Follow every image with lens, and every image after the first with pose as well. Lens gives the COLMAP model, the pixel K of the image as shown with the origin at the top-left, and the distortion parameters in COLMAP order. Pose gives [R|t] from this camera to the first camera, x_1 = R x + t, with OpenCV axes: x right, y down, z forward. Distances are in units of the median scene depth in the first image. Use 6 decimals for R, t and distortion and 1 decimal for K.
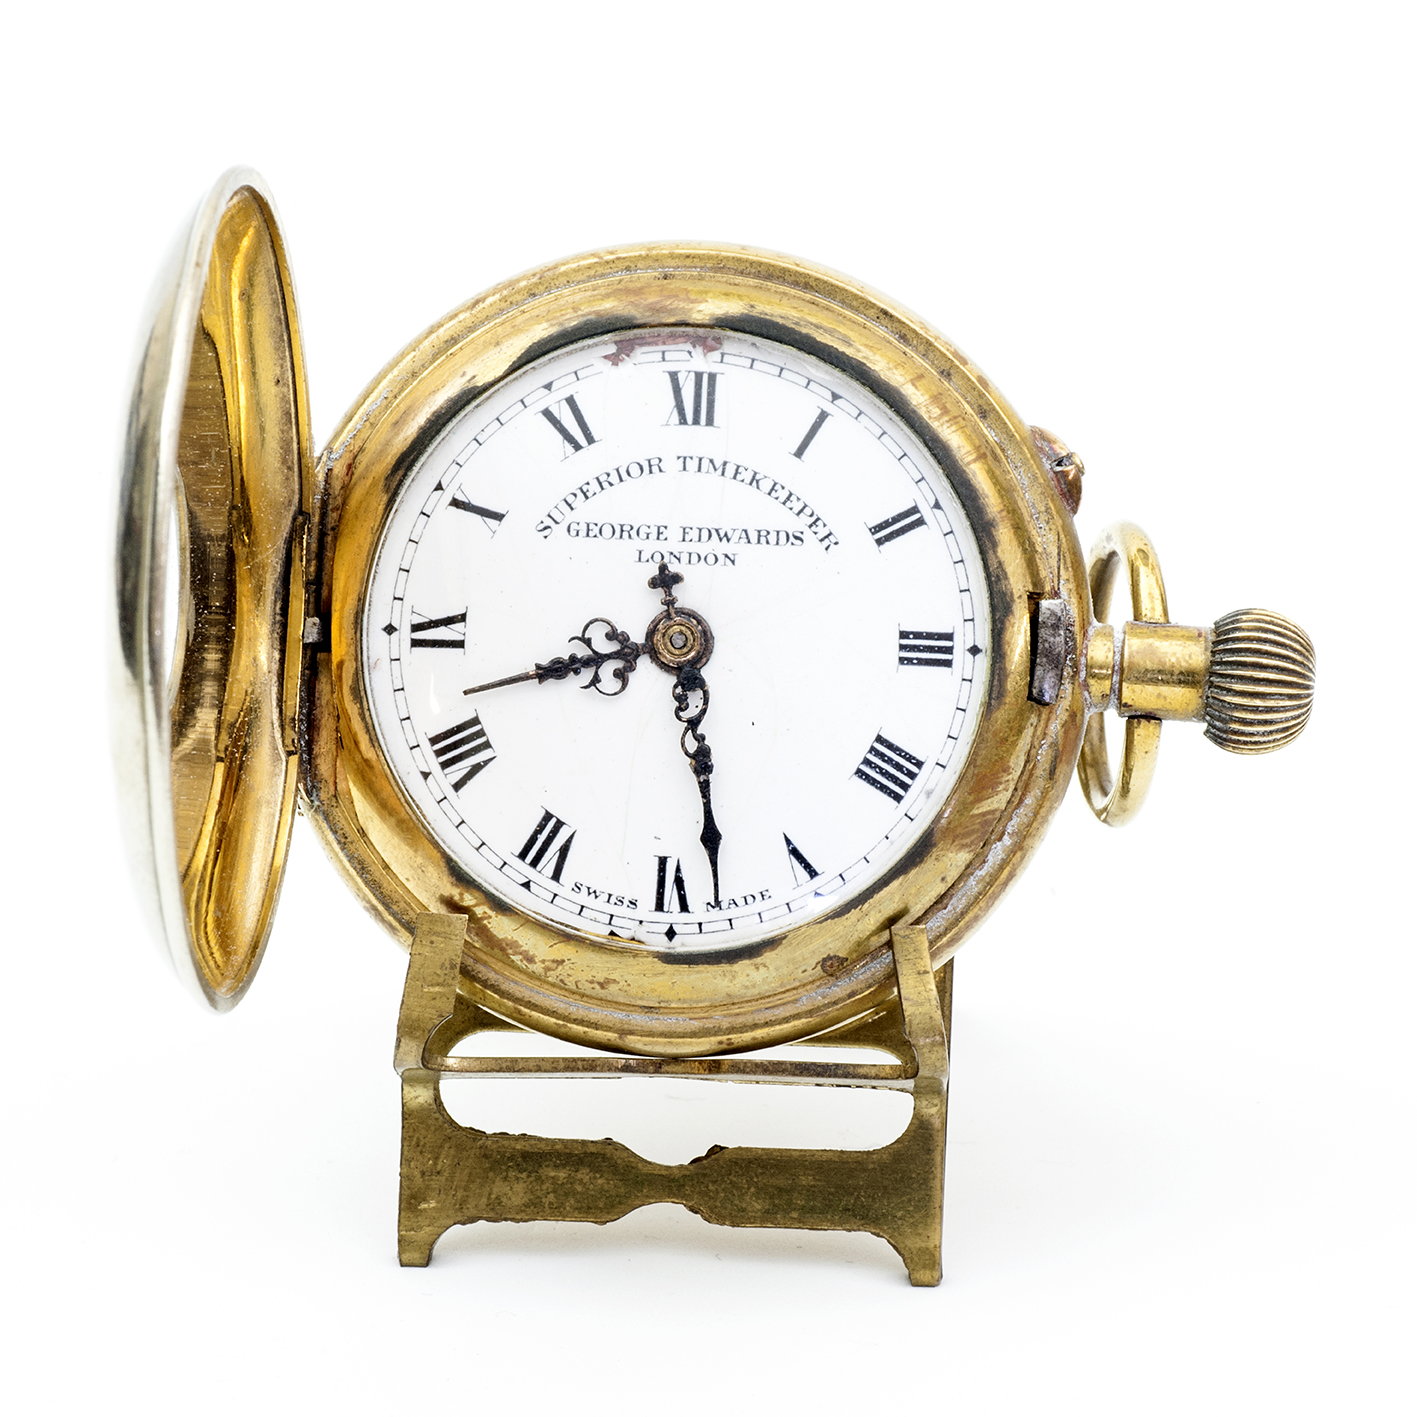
lens RADIAL K [[6832.0, 0, 708.5], [0, 6832.0, 708.5], [0, 0, 1]] dist [0.146568, -0.345973]
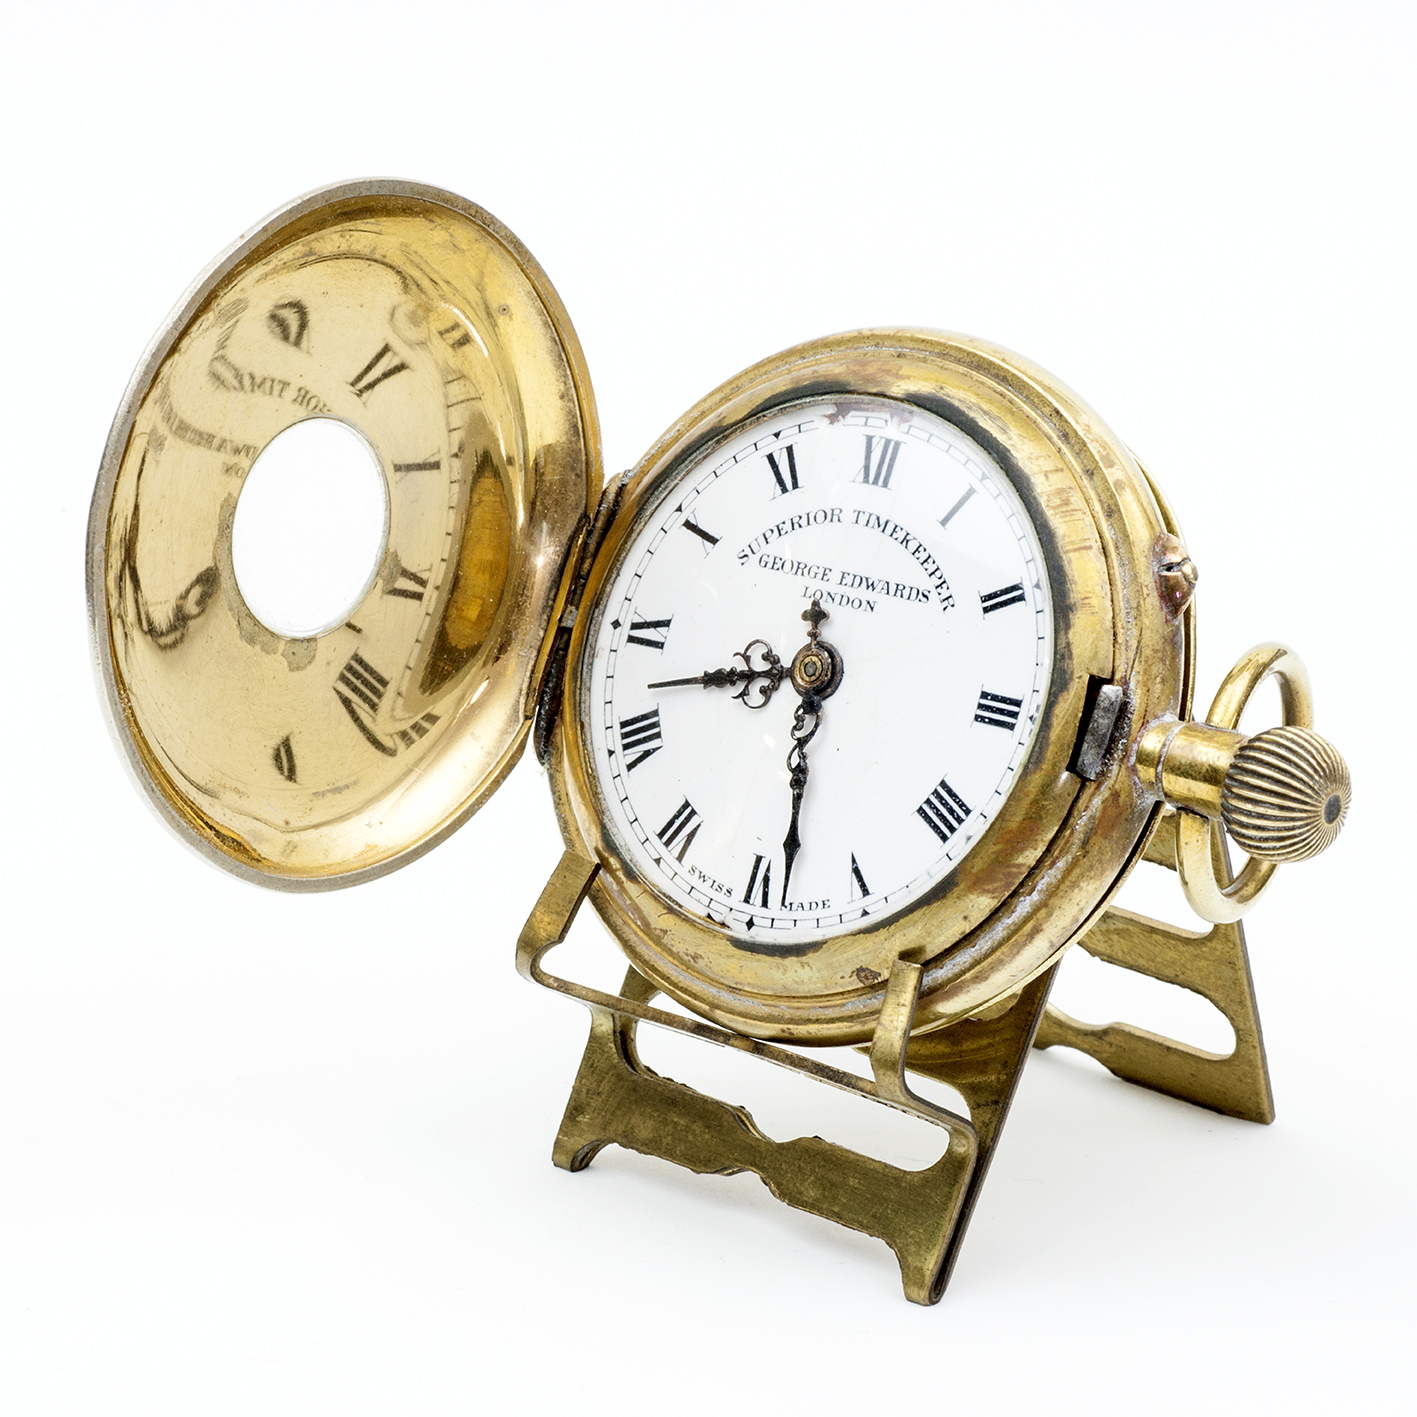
lens RADIAL K [[6832.0, 0, 708.5], [0, 6832.0, 708.5], [0, 0, 1]] dist [0.146568, -0.345973]
pose [[0.811125, 0.151305, -0.564963, 0.613887], [-0.190381, 0.981655, -0.010431, 0.011234], [0.553021, 0.116019, 0.825050, 0.067619]]
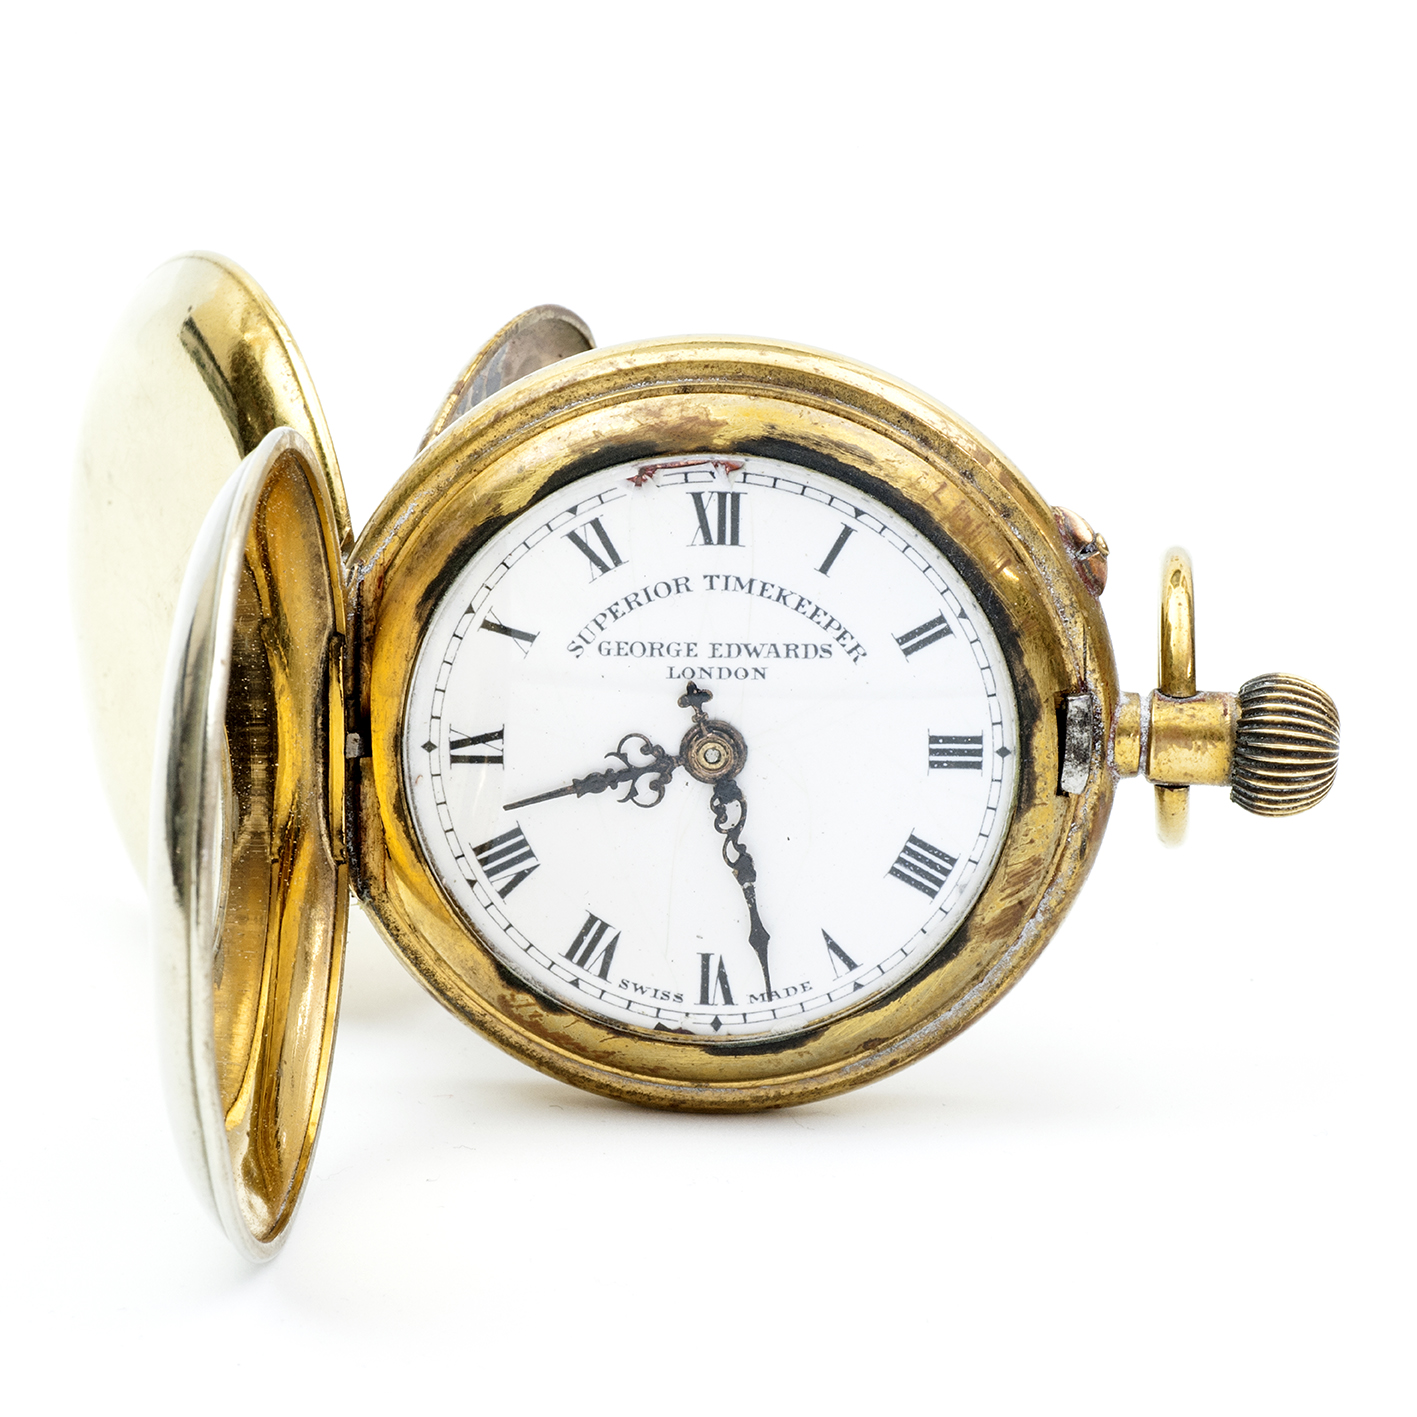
lens RADIAL K [[6832.0, 0, 708.5], [0, 6832.0, 708.5], [0, 0, 1]] dist [0.146568, -0.345973]
pose [[0.999036, -0.033287, -0.028617, 0.024362], [0.041229, 0.935328, 0.351372, -0.373589], [0.015070, -0.352213, 0.935798, 0.048751]]
